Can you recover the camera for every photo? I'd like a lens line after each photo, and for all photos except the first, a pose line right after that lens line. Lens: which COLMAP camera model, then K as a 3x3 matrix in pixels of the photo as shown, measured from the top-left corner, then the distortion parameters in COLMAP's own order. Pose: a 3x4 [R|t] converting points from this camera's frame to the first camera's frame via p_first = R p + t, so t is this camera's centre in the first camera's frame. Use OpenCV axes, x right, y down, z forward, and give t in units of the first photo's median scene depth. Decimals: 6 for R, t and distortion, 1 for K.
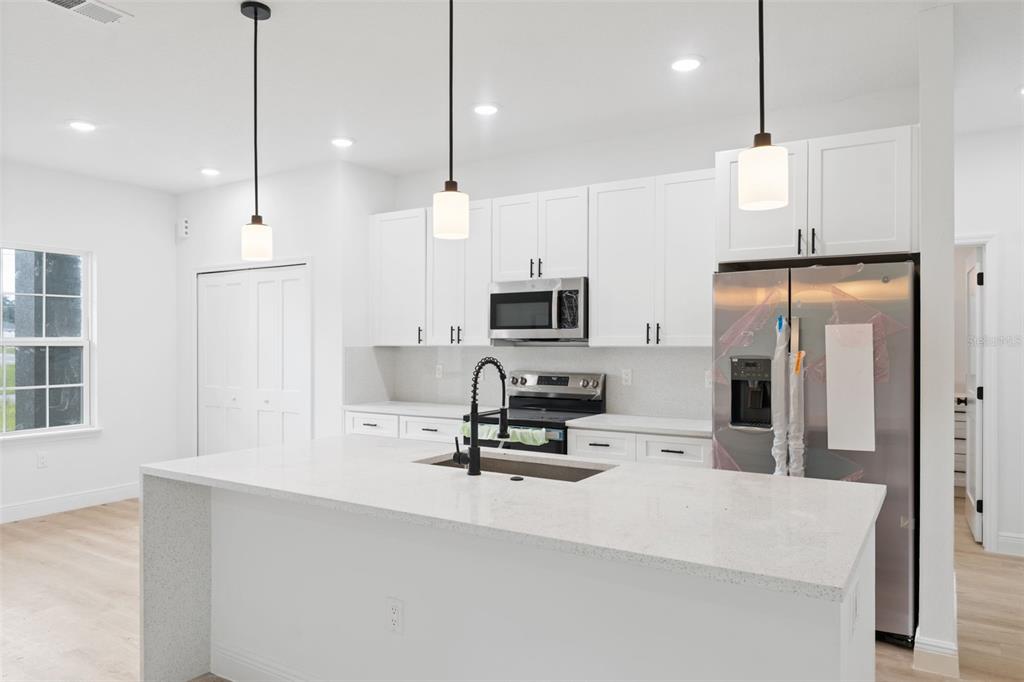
lens RADIAL K [[687.2, 0, 512.0], [0, 687.2, 341.0], [0, 0, 1]] dist [0.000234, 0.000117]
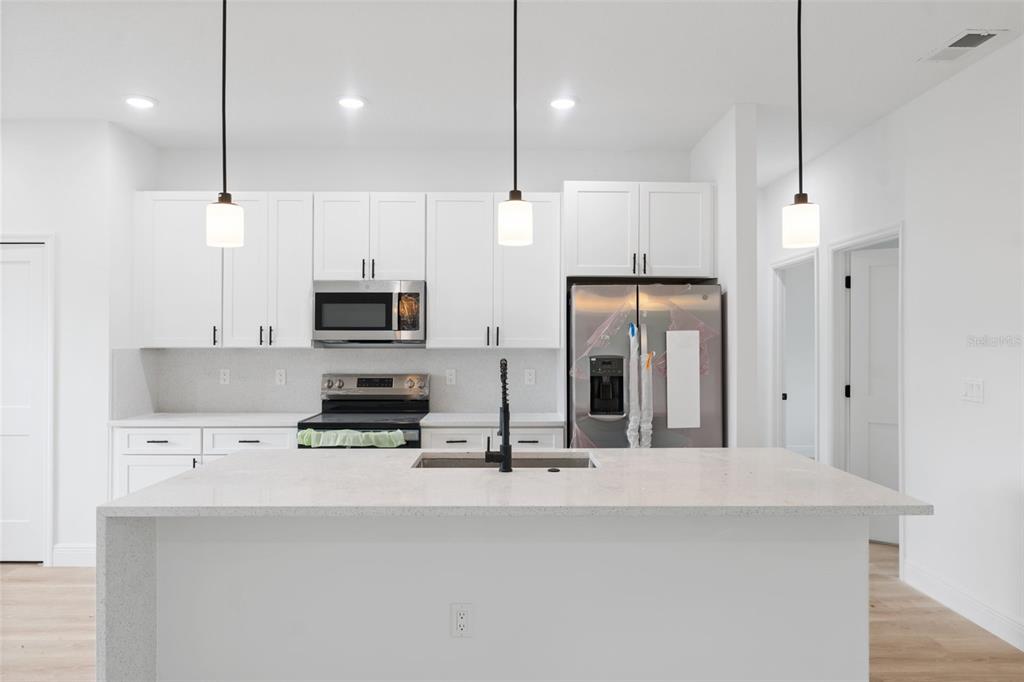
lens RADIAL K [[680.4, 0, 514.5], [0, 680.4, 337.1], [0, 0, 1]] dist [-0.001141, -0.000753]
pose [[0.835360, 0.006779, 0.549661, -0.367241], [-0.002820, 0.999964, -0.008048, -0.000819], [-0.549695, 0.005173, 0.835349, 0.077268]]
